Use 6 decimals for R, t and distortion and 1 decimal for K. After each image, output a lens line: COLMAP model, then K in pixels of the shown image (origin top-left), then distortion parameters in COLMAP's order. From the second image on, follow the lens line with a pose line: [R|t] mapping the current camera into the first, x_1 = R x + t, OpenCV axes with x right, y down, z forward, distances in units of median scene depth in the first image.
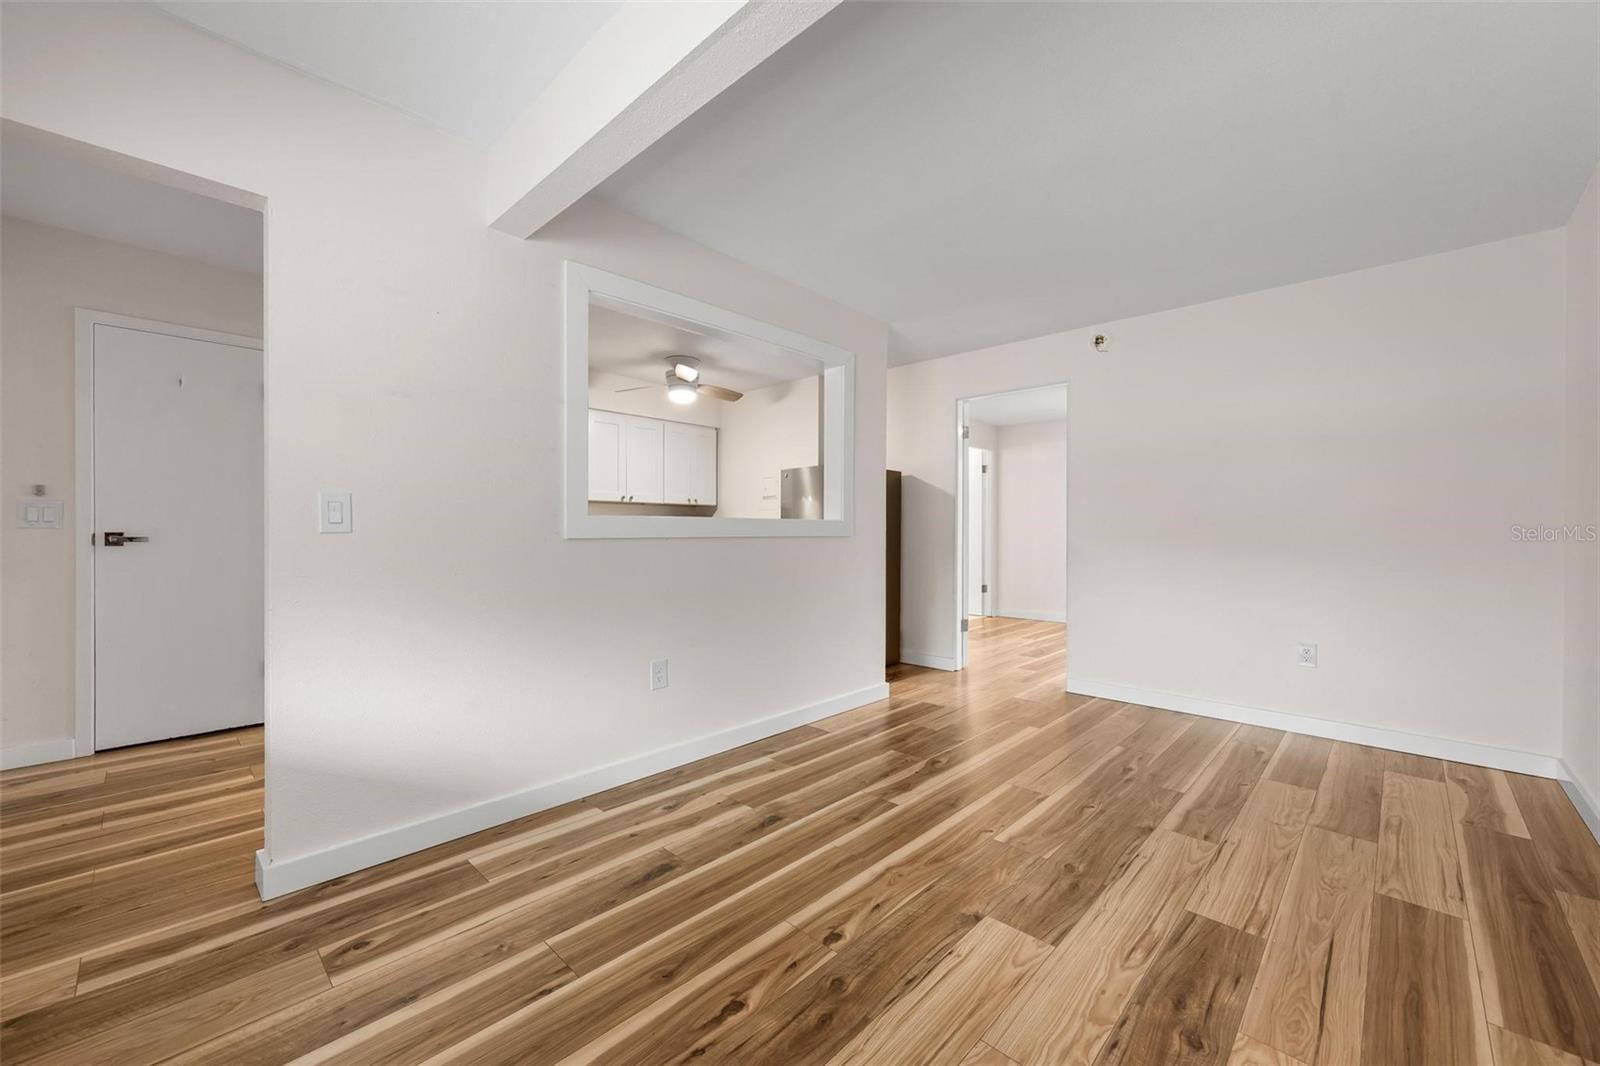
lens RADIAL K [[615.2, 0, 800.0], [0, 615.2, 533.0], [0, 0, 1]] dist [-0.000137, 0.000322]
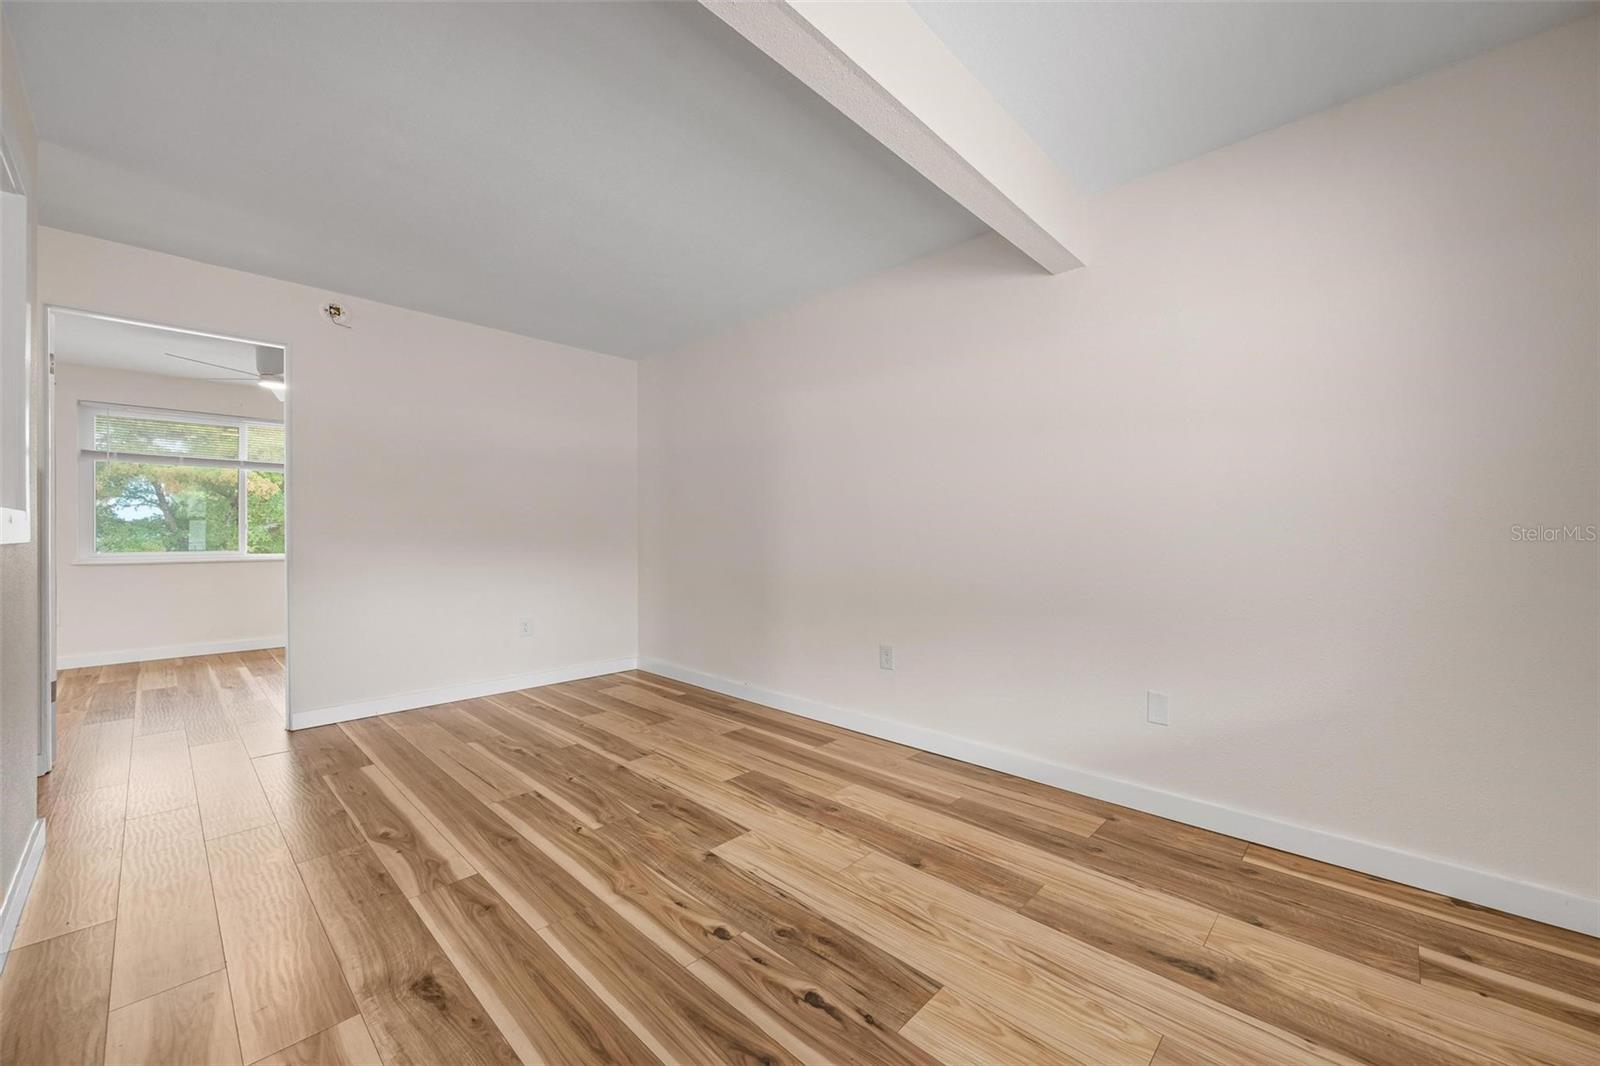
lens RADIAL K [[615.2, 0, 800.0], [0, 615.2, 533.0], [0, 0, 1]] dist [-0.000137, 0.000322]
pose [[0.013878, -0.005331, 0.999889, -0.776987], [0.003588, 0.999980, 0.005282, -0.005981], [-0.999897, 0.003515, 0.013897, 0.694295]]
